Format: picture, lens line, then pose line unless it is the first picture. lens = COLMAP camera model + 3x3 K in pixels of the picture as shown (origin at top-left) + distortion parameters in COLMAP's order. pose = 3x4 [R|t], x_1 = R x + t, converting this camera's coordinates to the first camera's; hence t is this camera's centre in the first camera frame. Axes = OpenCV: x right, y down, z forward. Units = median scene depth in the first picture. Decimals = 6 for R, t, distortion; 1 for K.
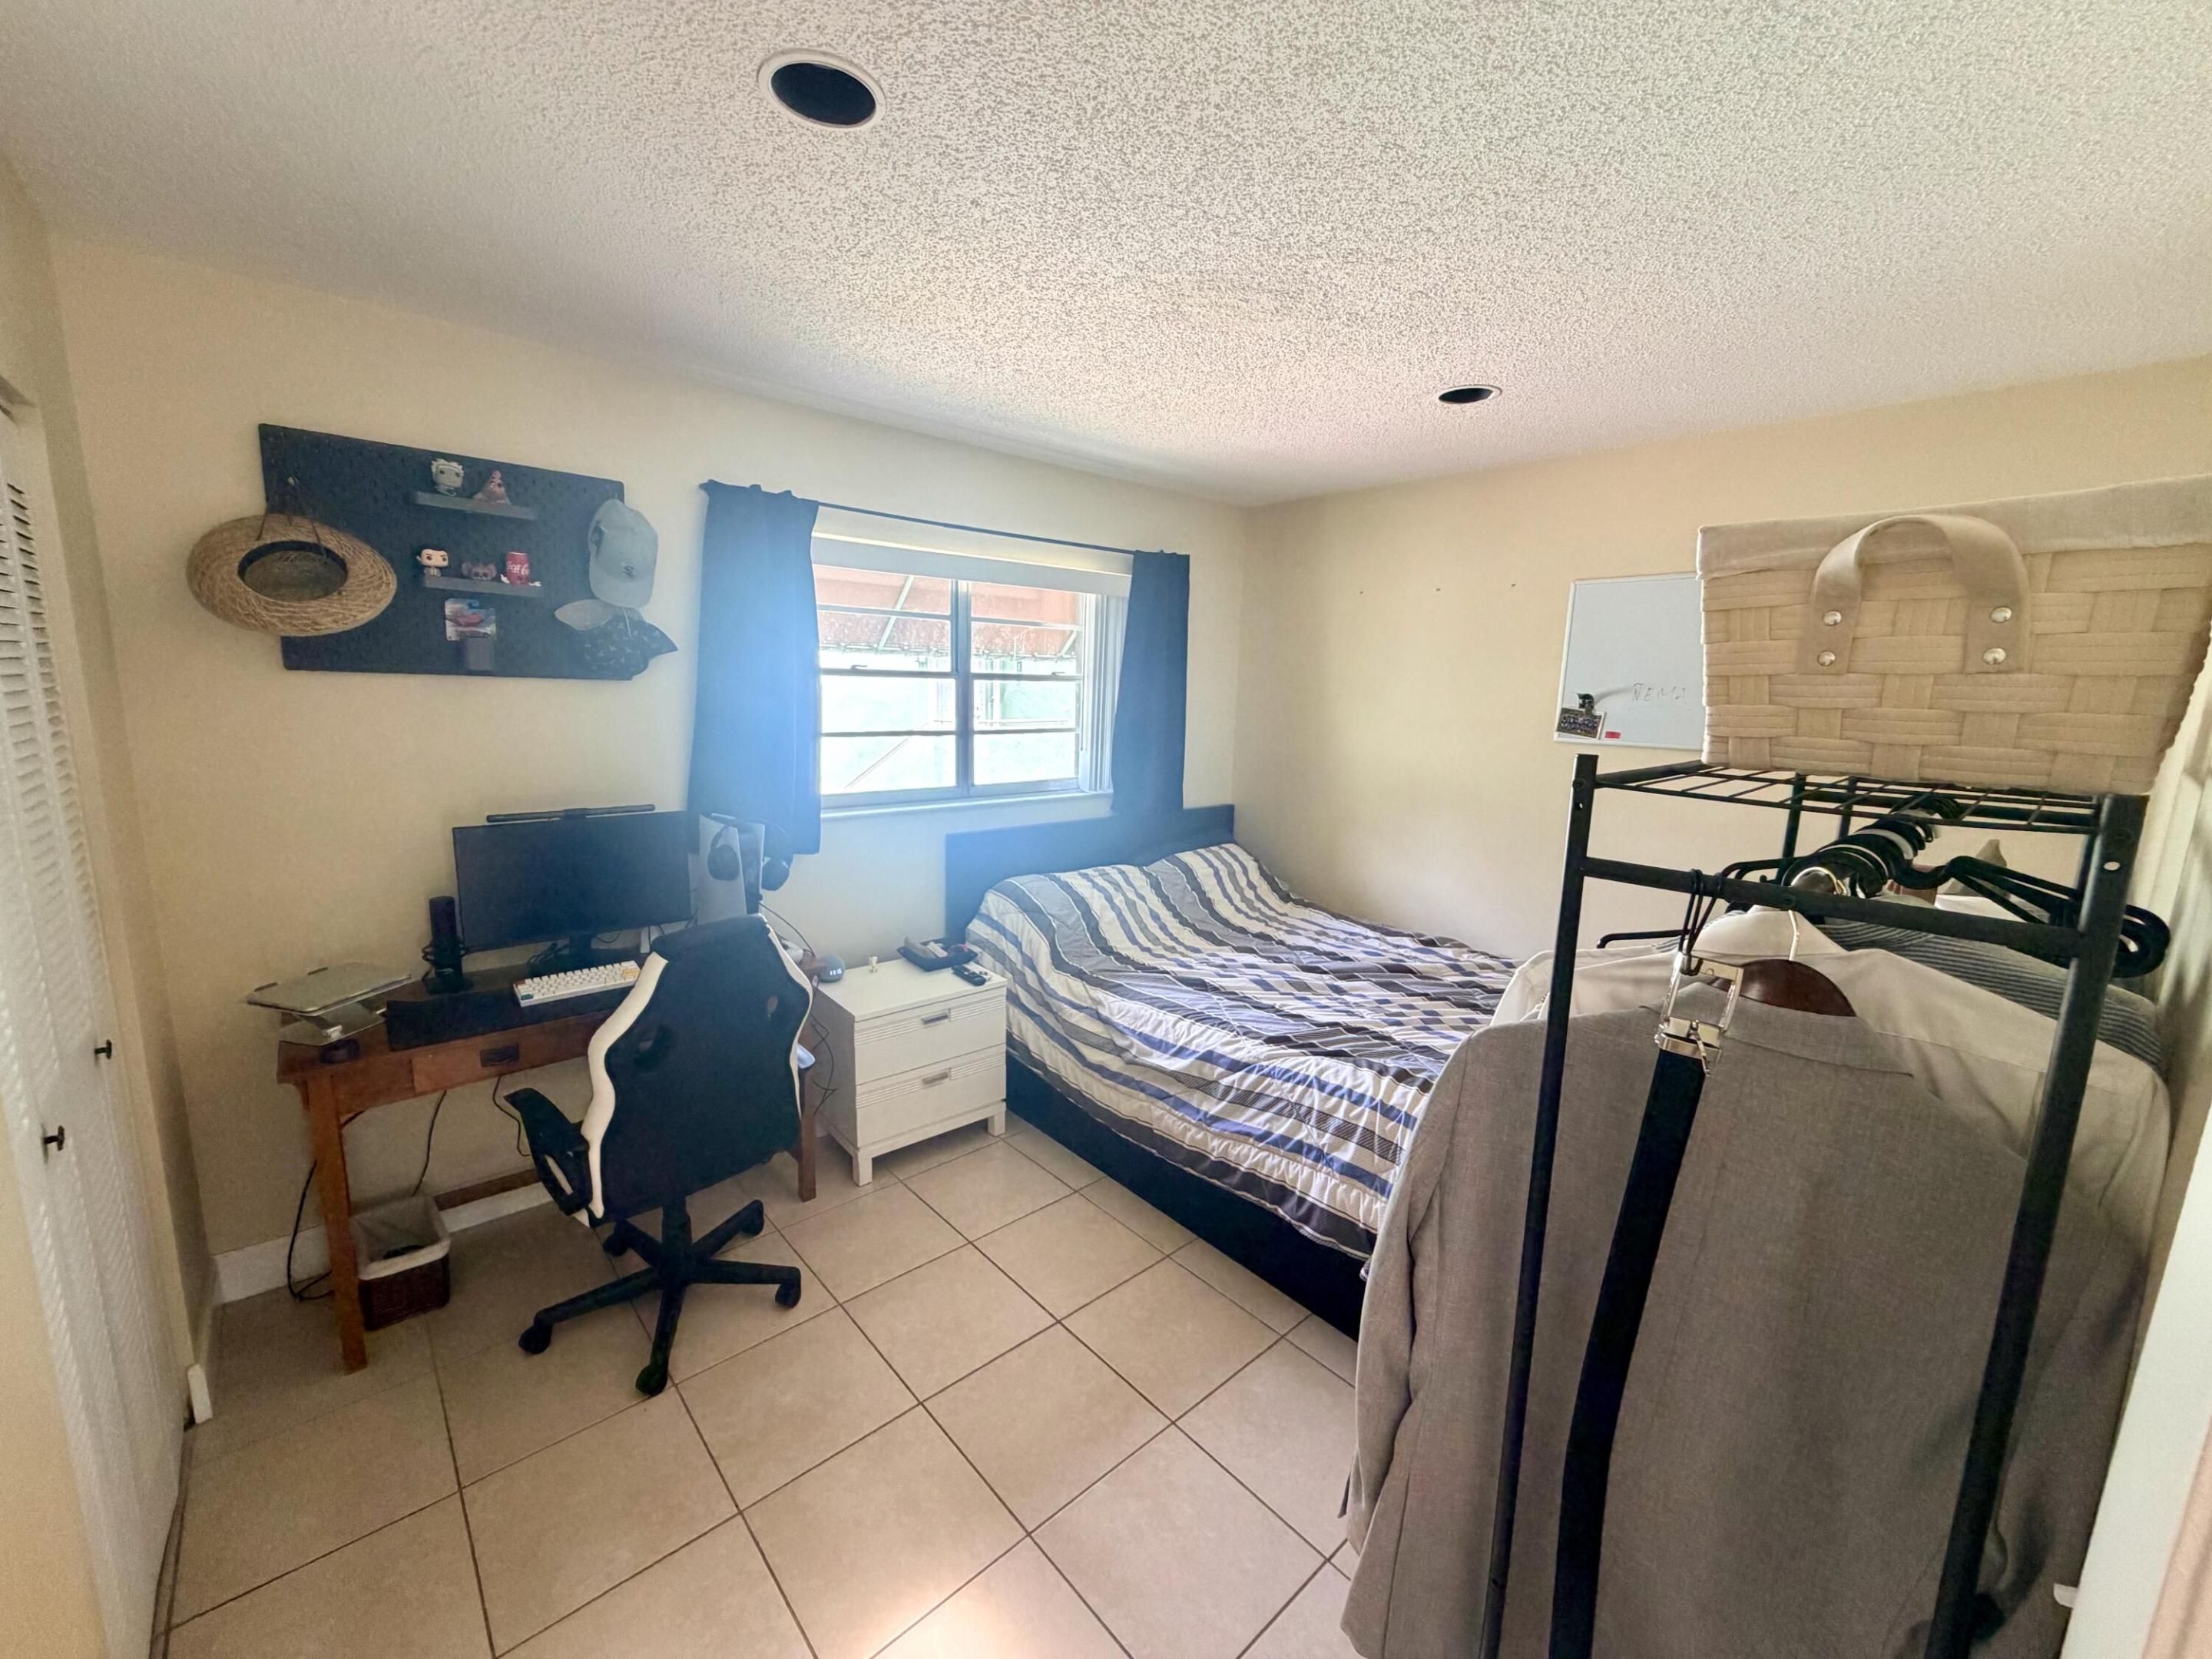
lens RADIAL K [[881.3, 0, 1104.8], [0, 881.3, 832.0], [0, 0, 1]] dist [0.000440, -0.000818]
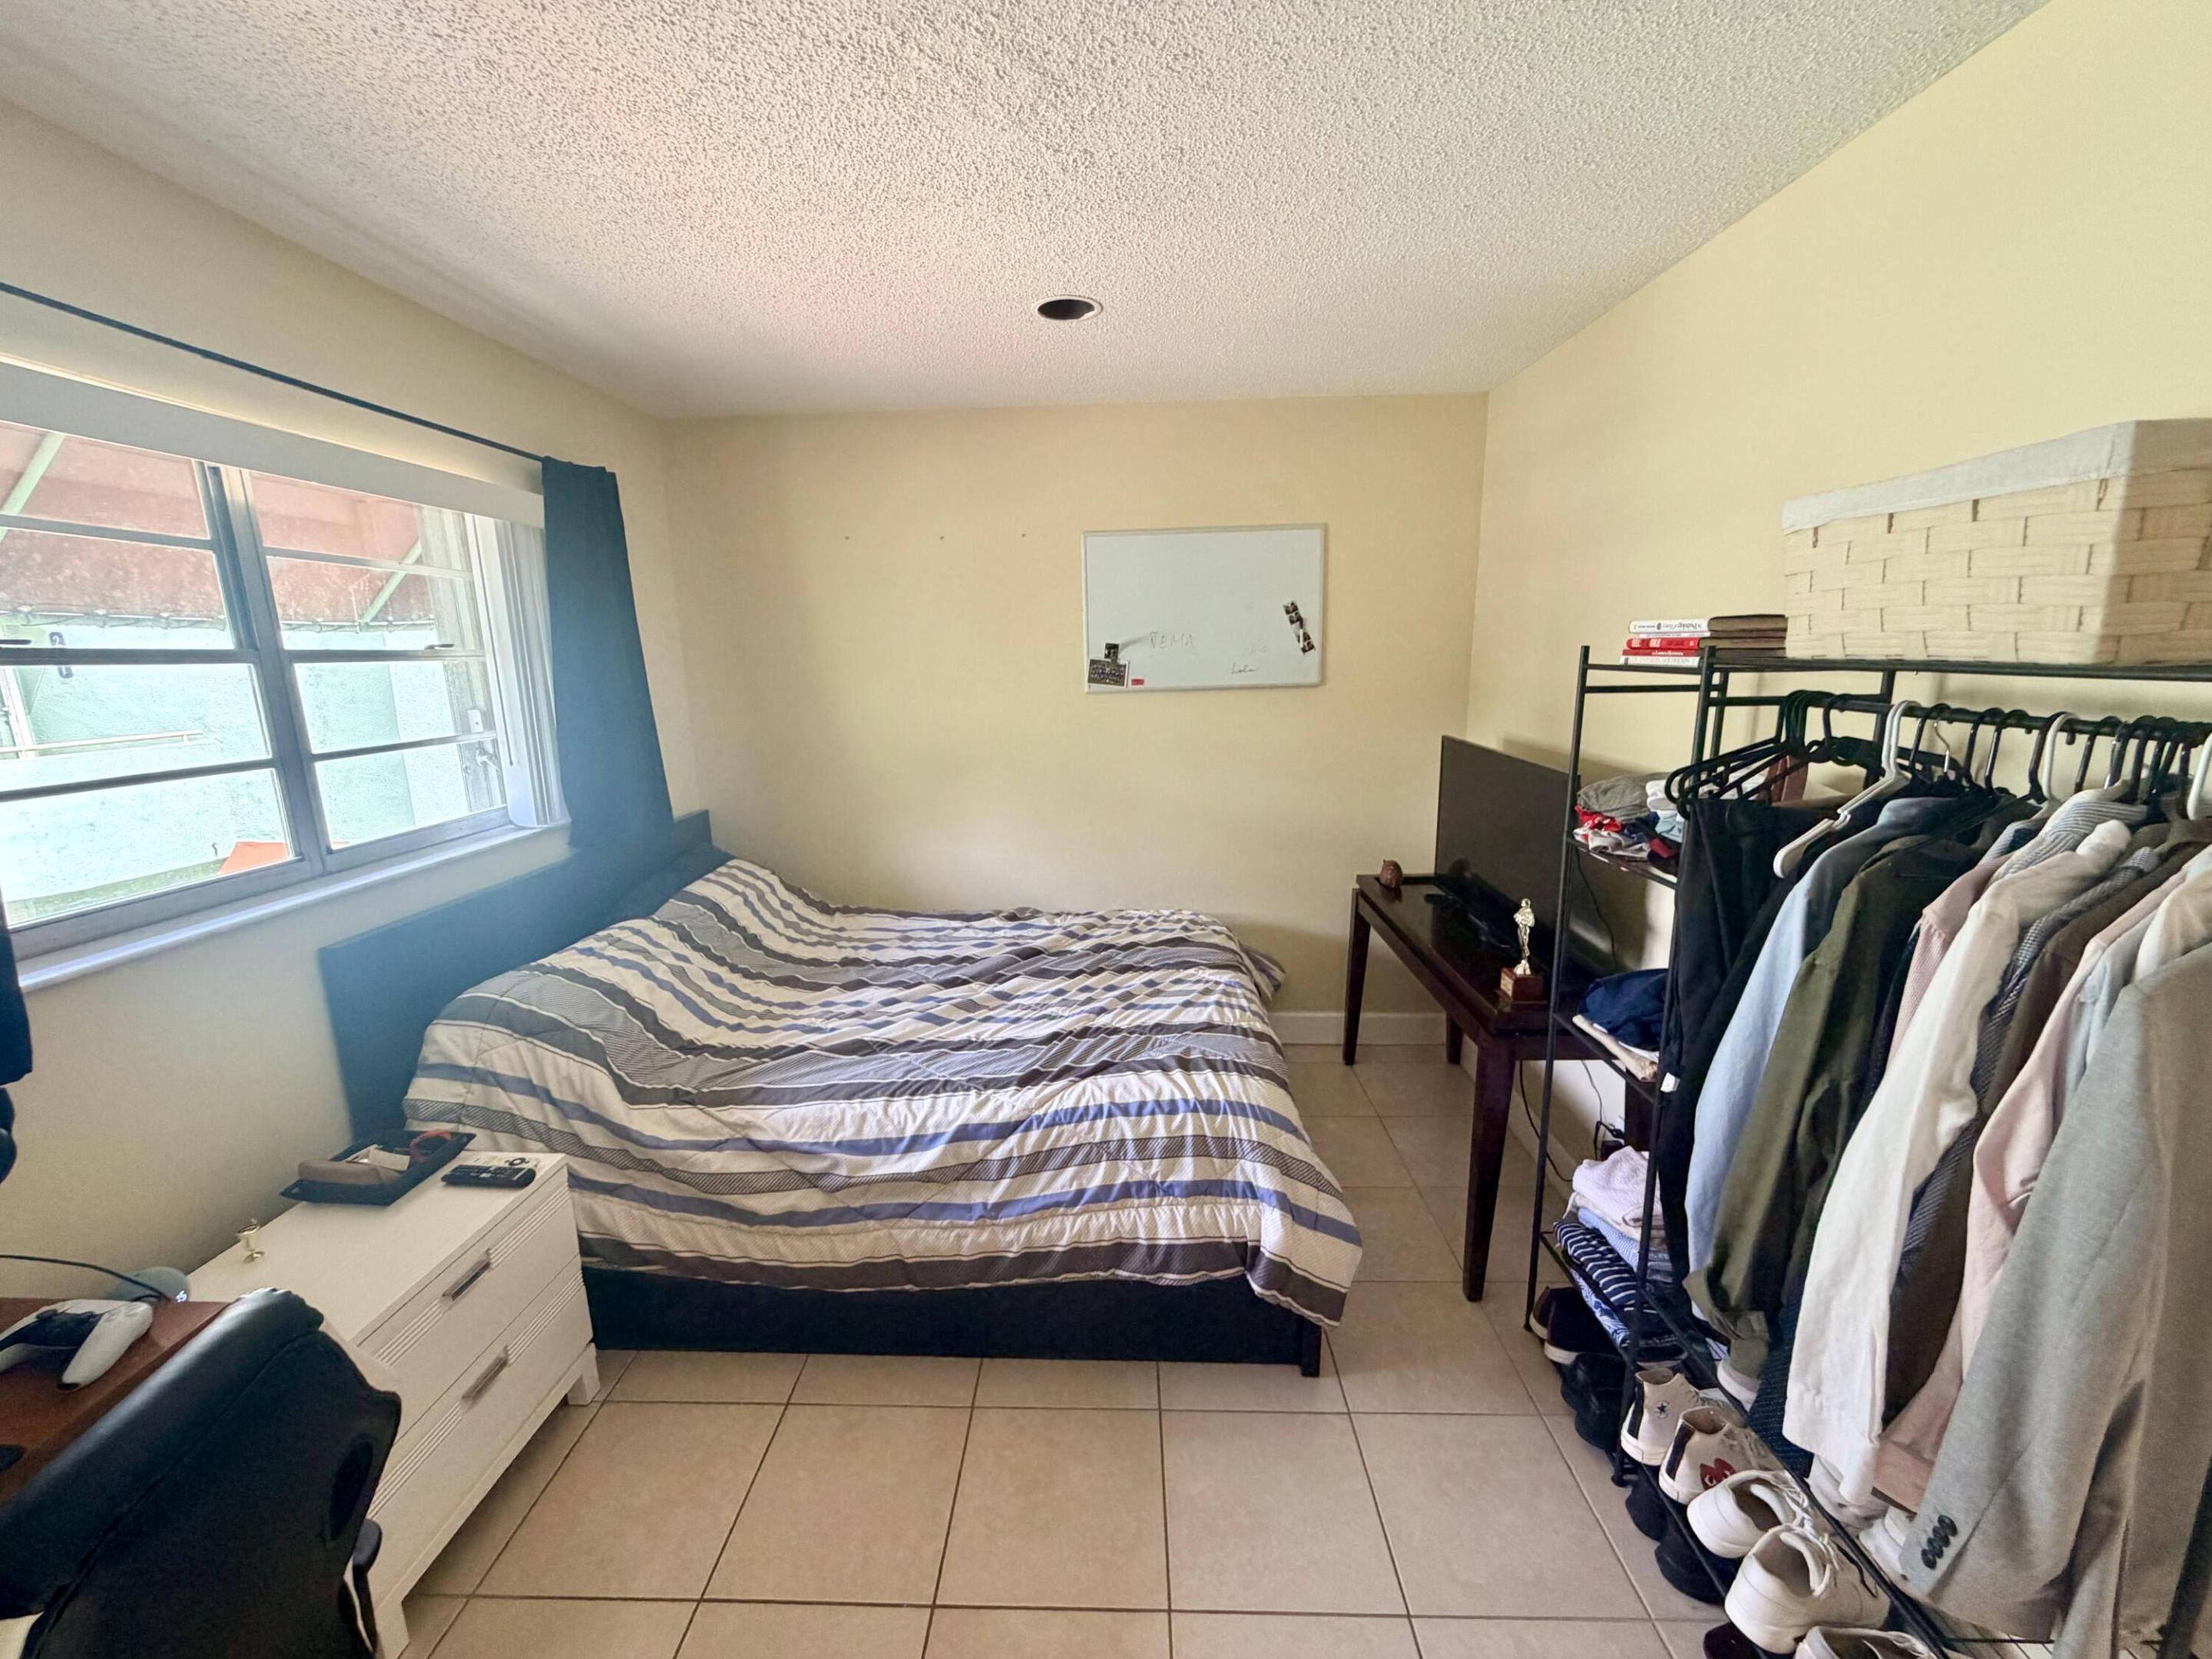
lens RADIAL K [[881.3, 0, 1098.6], [0, 881.3, 830.5], [0, 0, 1]] dist [0.000440, -0.000818]
pose [[0.689040, -0.185771, 0.700509, -0.243955], [0.163916, 0.981489, 0.099052, -0.050188], [-0.705943, 0.046574, 0.706736, 0.310232]]
